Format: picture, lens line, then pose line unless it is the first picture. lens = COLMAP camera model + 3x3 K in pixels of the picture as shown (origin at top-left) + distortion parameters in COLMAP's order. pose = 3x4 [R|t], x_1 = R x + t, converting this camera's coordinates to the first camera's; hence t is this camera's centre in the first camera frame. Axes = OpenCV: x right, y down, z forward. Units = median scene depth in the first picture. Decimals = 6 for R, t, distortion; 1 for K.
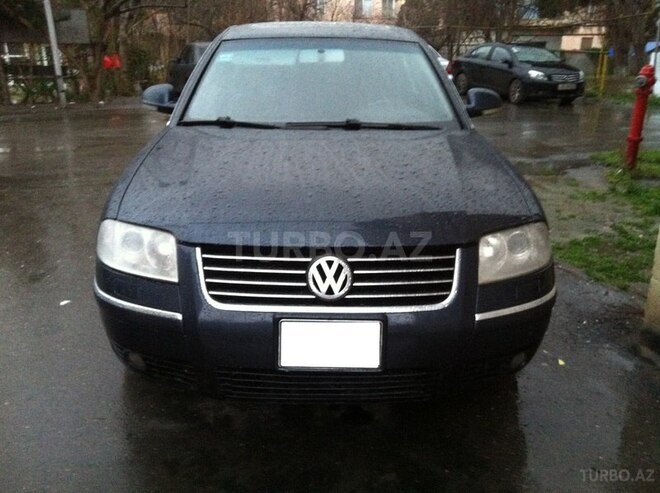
lens RADIAL K [[631.5, 0, 330.0], [0, 631.5, 246.5], [0, 0, 1]] dist [0.011841, 0.008759]
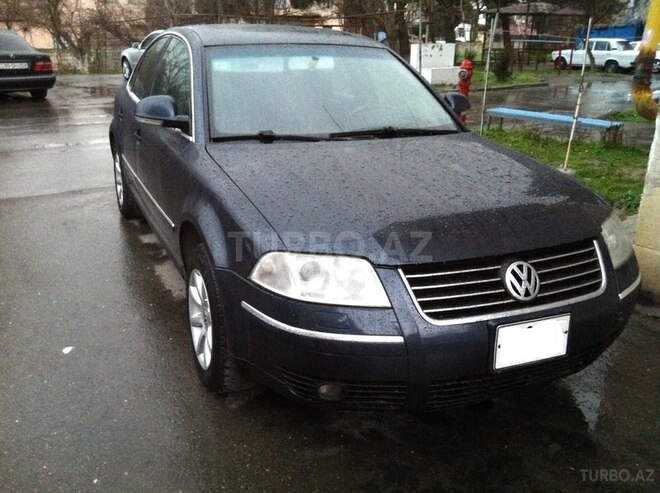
lens RADIAL K [[612.5, 0, 330.0], [0, 612.5, 246.5], [0, 0, 1]] dist [0.080863, -0.000698]
pose [[0.921661, -0.118509, 0.369454, -0.676144], [0.108747, 0.992947, 0.047220, -0.093811], [-0.372444, -0.003344, 0.928048, 0.129047]]
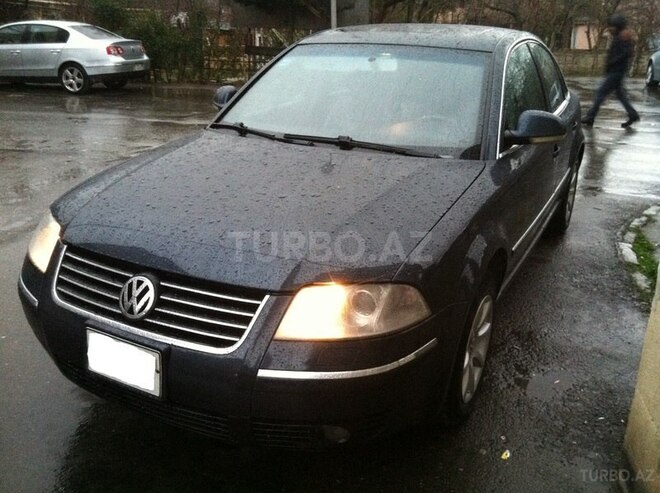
lens RADIAL K [[612.5, 0, 330.0], [0, 612.5, 246.5], [0, 0, 1]] dist [0.080863, -0.000698]
pose [[0.875389, 0.176071, -0.450214, 0.690017], [-0.162035, 0.984307, 0.069886, -0.147871], [0.455454, 0.011773, 0.890181, 0.244726]]
